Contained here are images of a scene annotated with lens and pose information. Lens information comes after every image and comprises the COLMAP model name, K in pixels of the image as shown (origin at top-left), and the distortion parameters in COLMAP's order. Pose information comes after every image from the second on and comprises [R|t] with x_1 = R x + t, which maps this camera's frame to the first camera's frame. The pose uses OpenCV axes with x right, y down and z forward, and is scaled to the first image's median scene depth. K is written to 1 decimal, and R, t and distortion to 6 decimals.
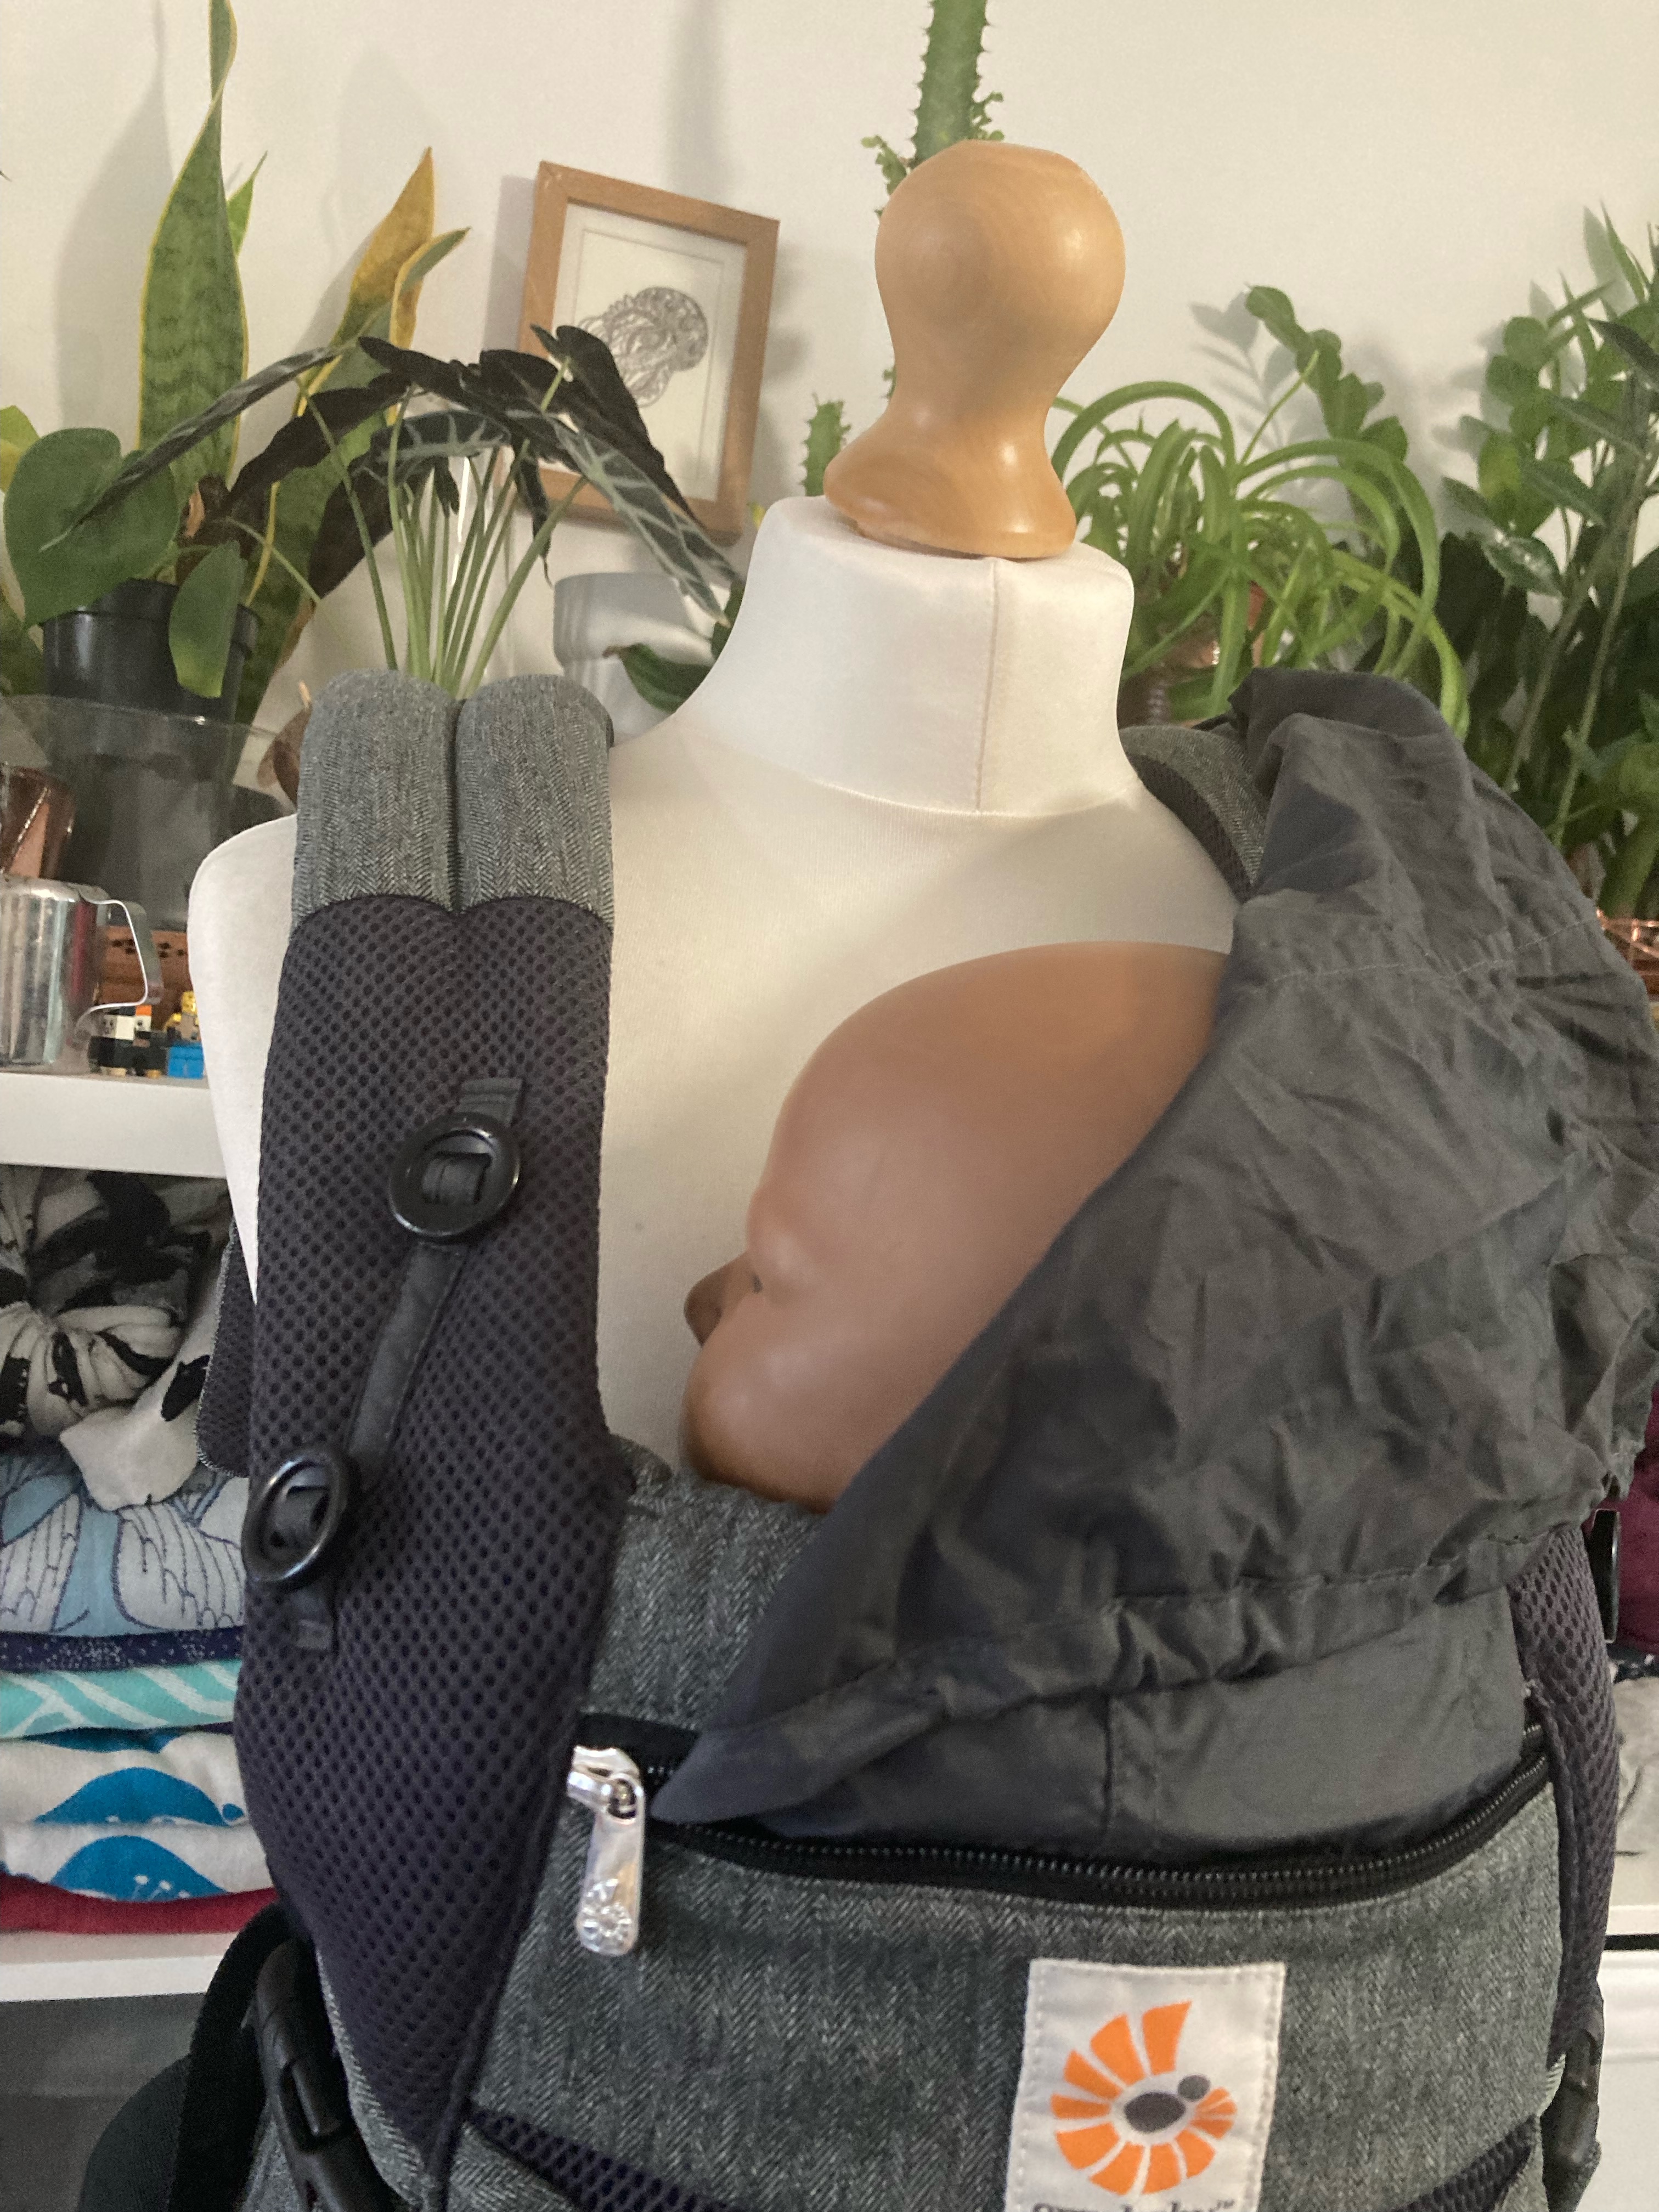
lens RADIAL K [[1849.7, 0, 844.3], [0, 1849.7, 1098.5], [0, 0, 1]] dist [-0.031348, 0.049558]
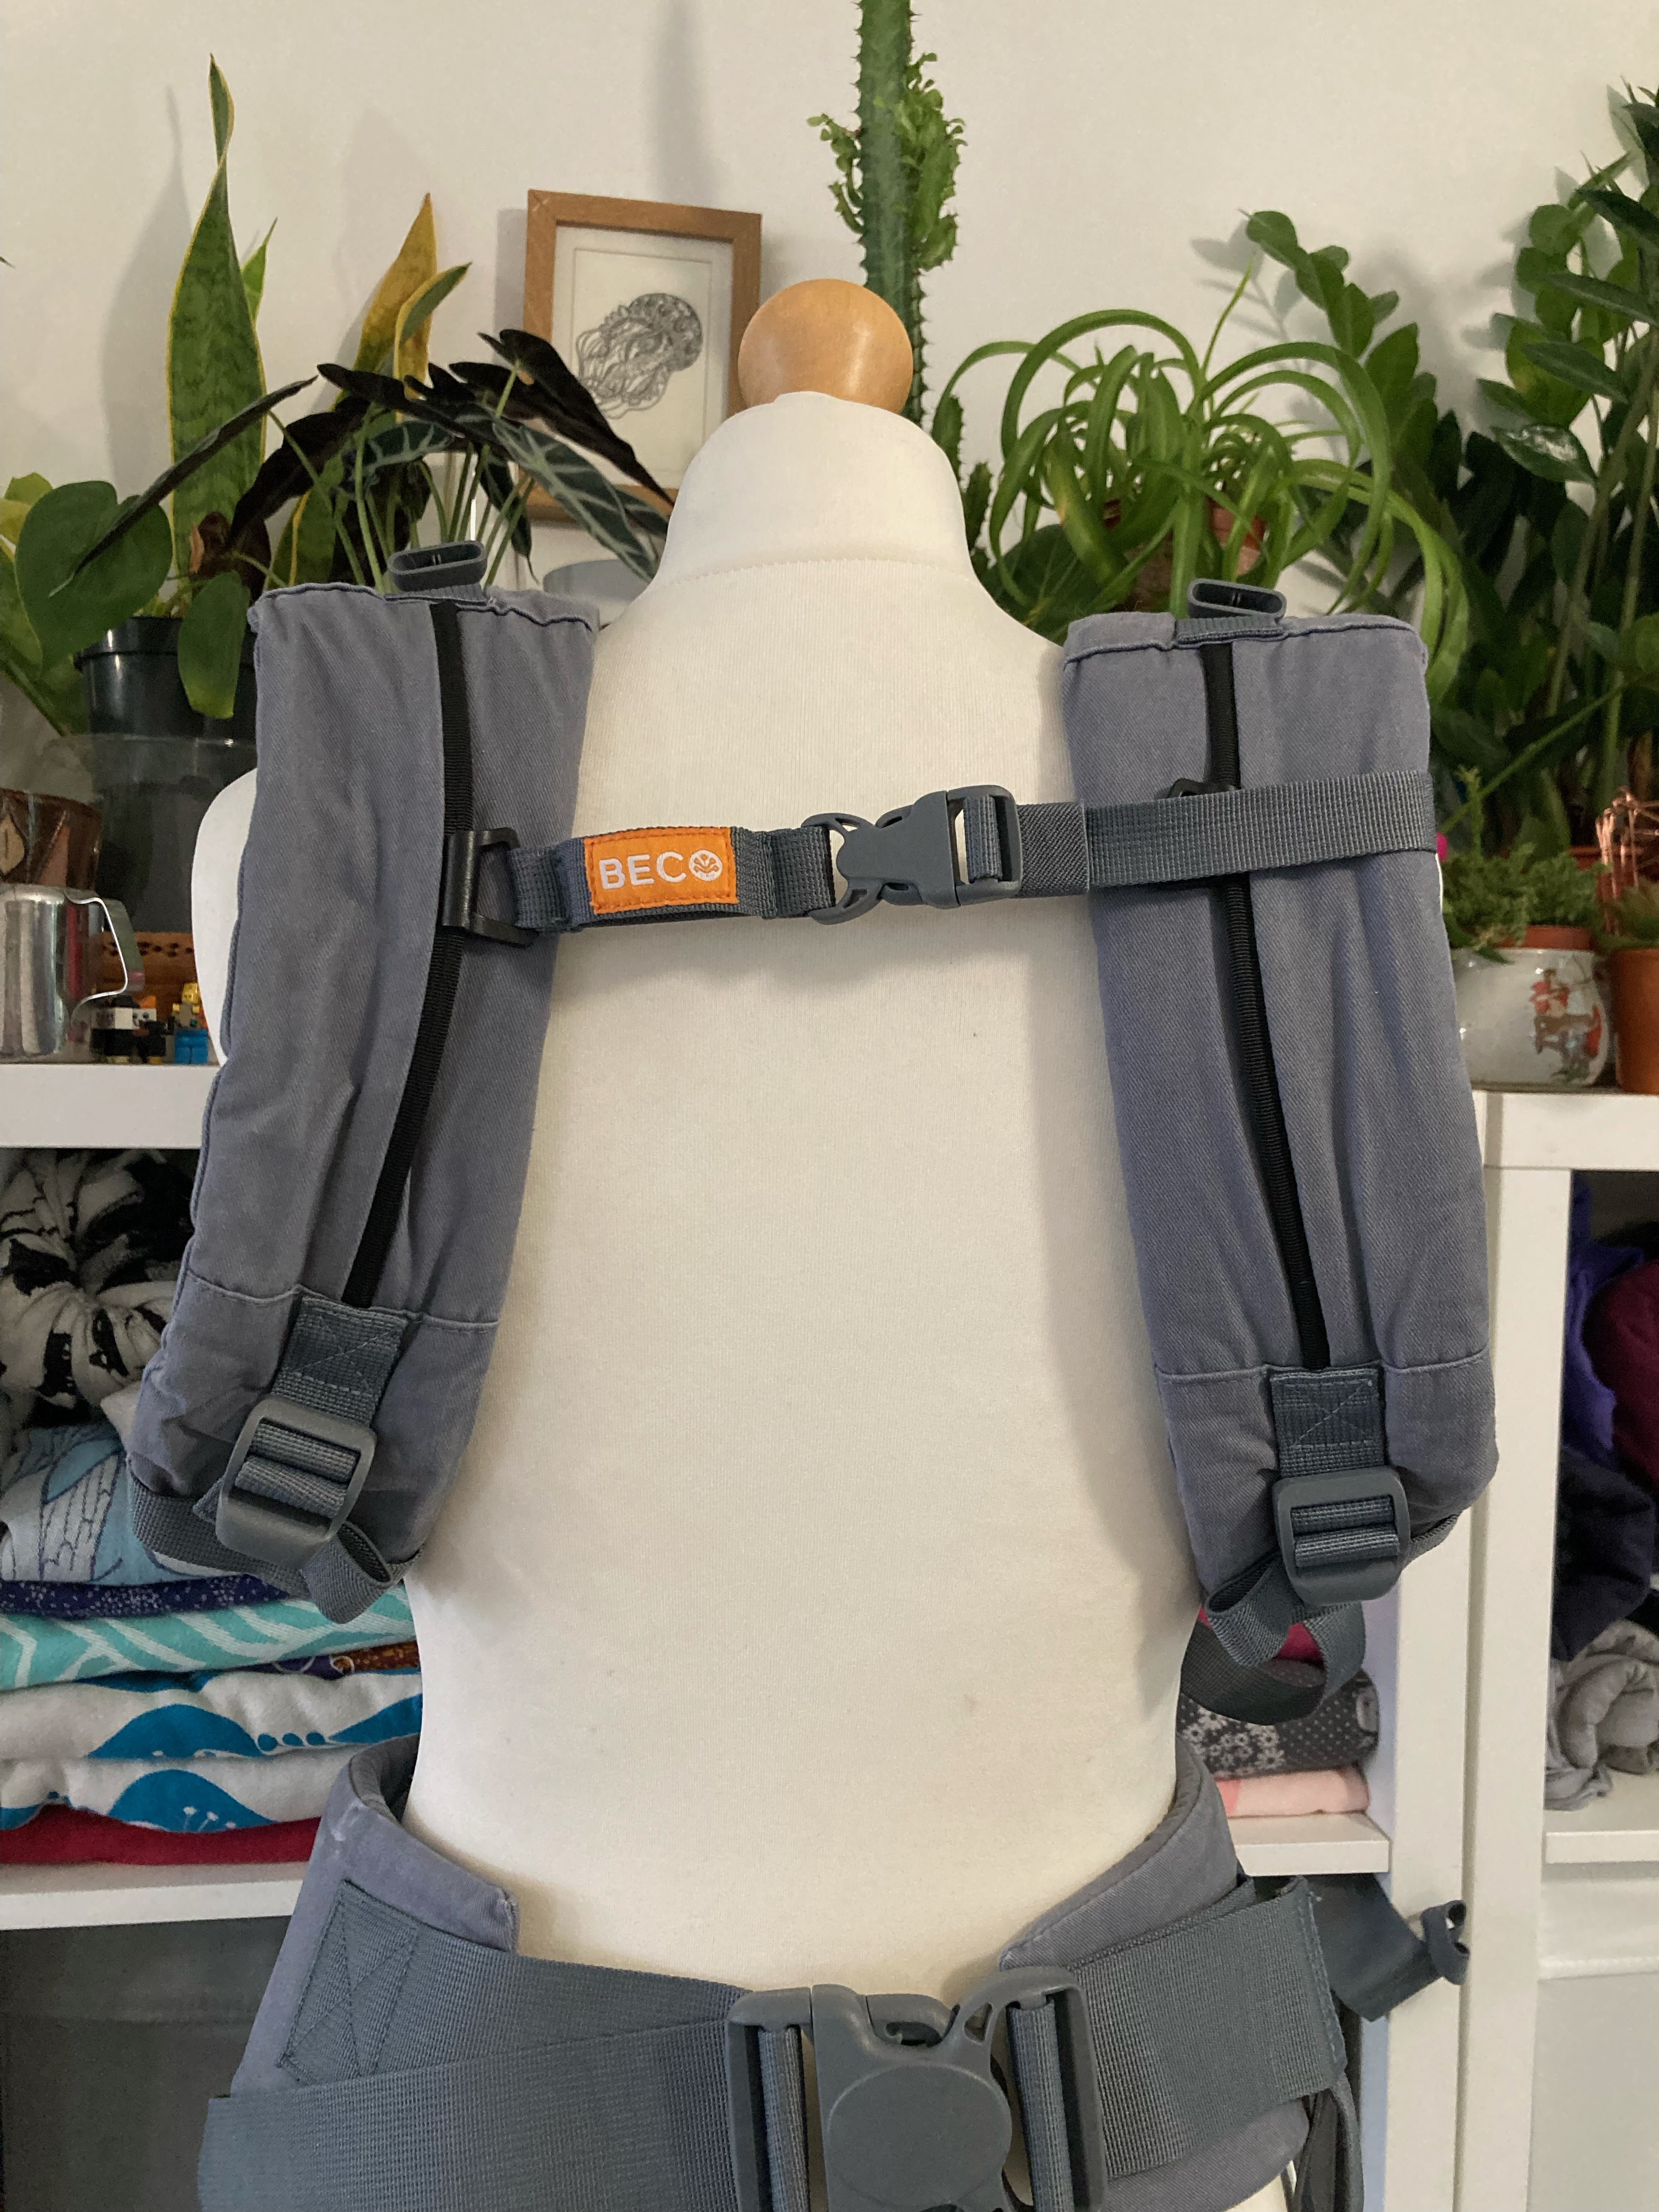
lens RADIAL K [[1849.7, 0, 838.7], [0, 1849.7, 1092.9], [0, 0, 1]] dist [-0.031348, 0.049558]
pose [[0.986666, -0.076979, -0.143401, 0.151939], [0.074092, 0.996929, -0.025370, 0.055274], [0.144914, 0.014407, 0.989339, -0.007044]]
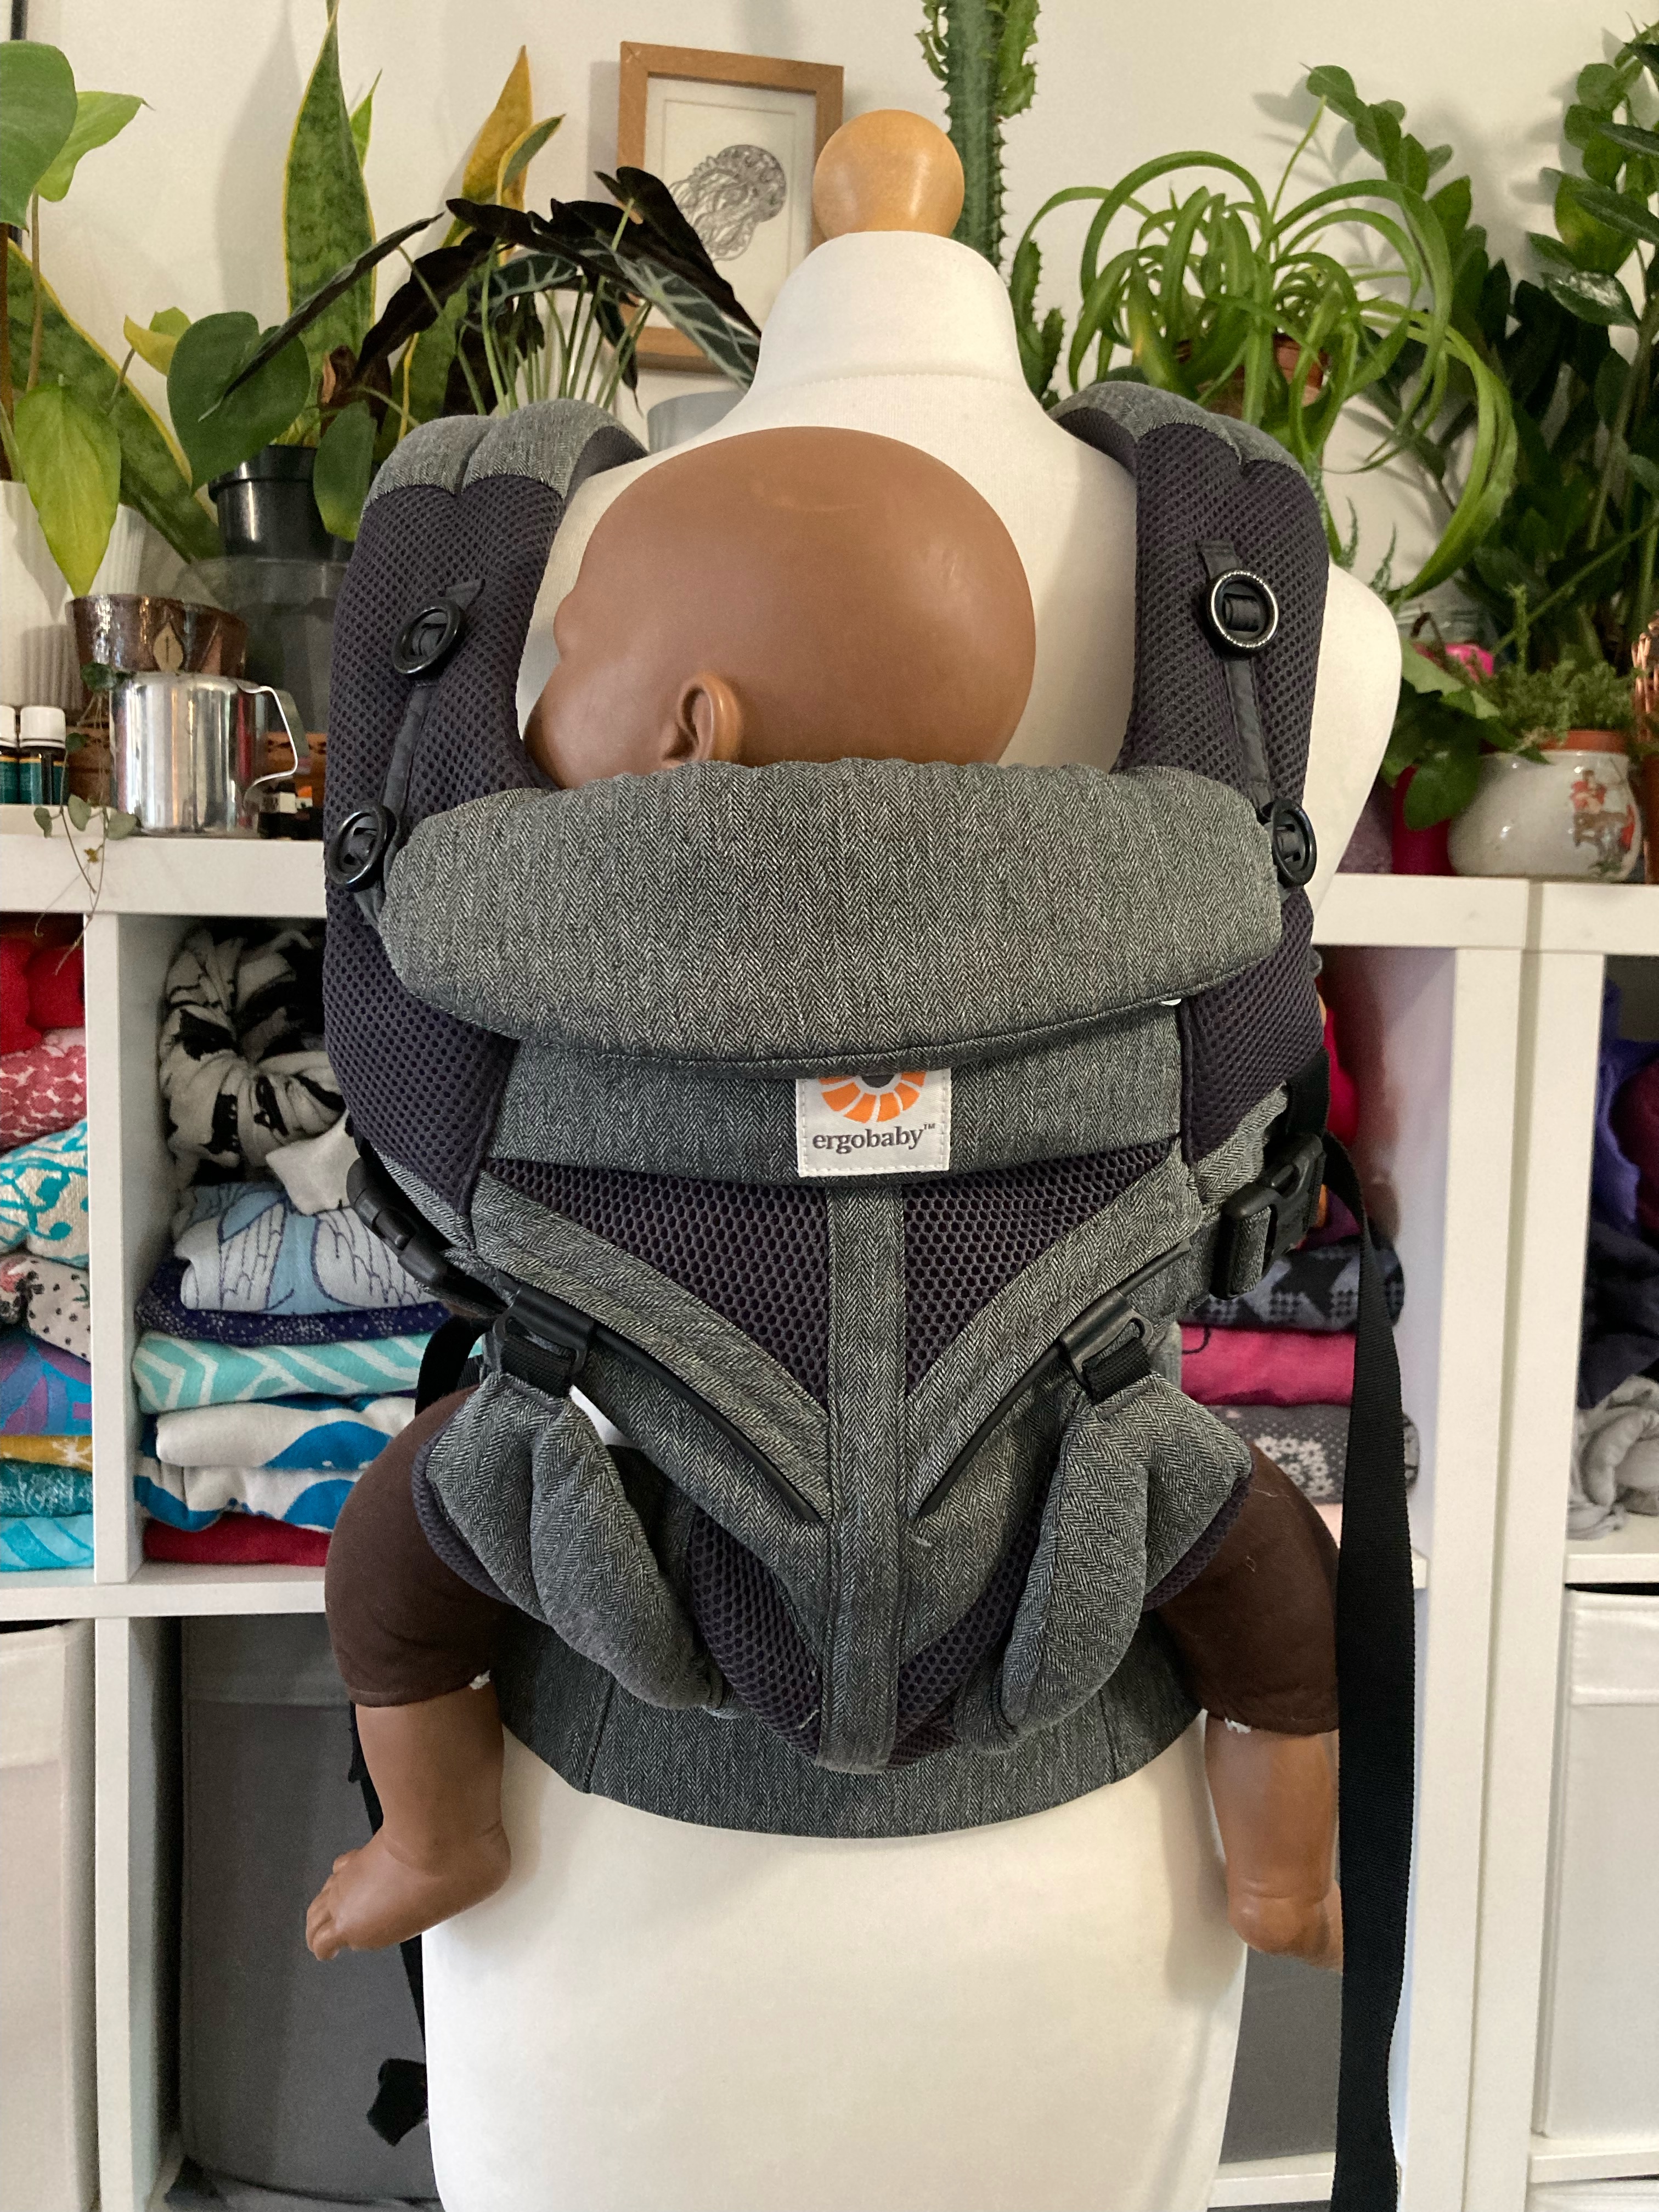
lens RADIAL K [[1849.7, 0, 838.9], [0, 1849.7, 1105.3], [0, 0, 1]] dist [-0.031348, 0.049558]
pose [[0.986236, -0.066522, -0.151371, 0.109456], [0.071061, 0.997164, 0.024767, 0.131321], [0.149294, -0.035183, 0.988167, -0.109038]]
